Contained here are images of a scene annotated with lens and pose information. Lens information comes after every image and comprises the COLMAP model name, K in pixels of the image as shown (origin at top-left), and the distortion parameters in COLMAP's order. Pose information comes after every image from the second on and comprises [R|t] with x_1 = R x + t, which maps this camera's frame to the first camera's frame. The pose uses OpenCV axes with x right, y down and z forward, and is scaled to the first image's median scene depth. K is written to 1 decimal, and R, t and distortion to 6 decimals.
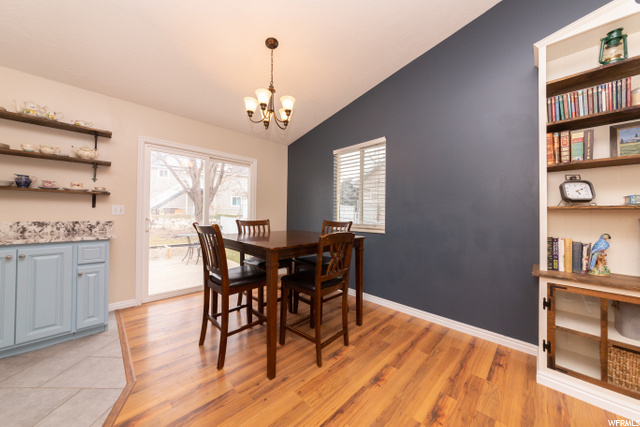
lens RADIAL K [[225.5, 0, 319.6], [0, 225.5, 210.3], [0, 0, 1]] dist [-0.001145, 0.000198]
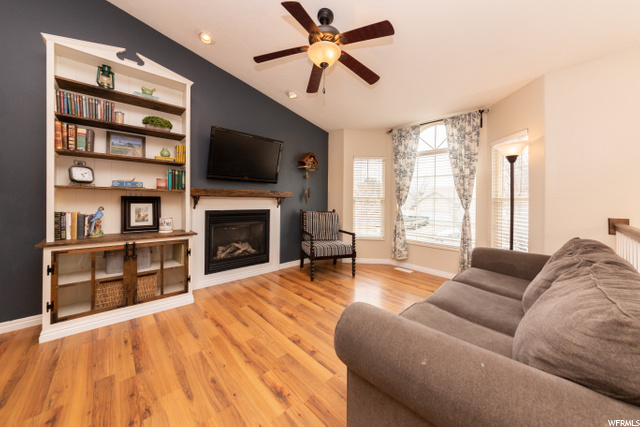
lens RADIAL K [[230.2, 0, 318.3], [0, 230.2, 197.3], [0, 0, 1]] dist [-0.000812, 0.000006]
pose [[0.044018, -0.008161, 0.998997, -0.081890], [-0.031120, 0.999470, 0.009536, -0.007026], [-0.998546, -0.031509, 0.043741, -0.328259]]
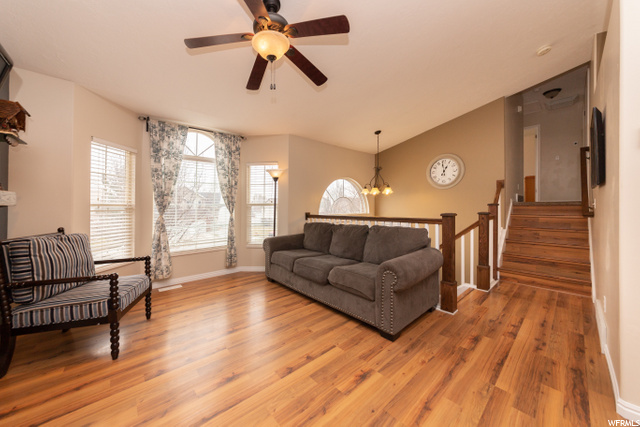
lens RADIAL K [[229.1, 0, 316.6], [0, 229.1, 205.8], [0, 0, 1]] dist [-0.001687, -0.000062]
pose [[-0.997385, -0.006469, 0.071978, 0.741944], [-0.007385, 0.999895, -0.012466, 0.016709], [-0.071890, -0.012965, -0.997328, 0.650502]]
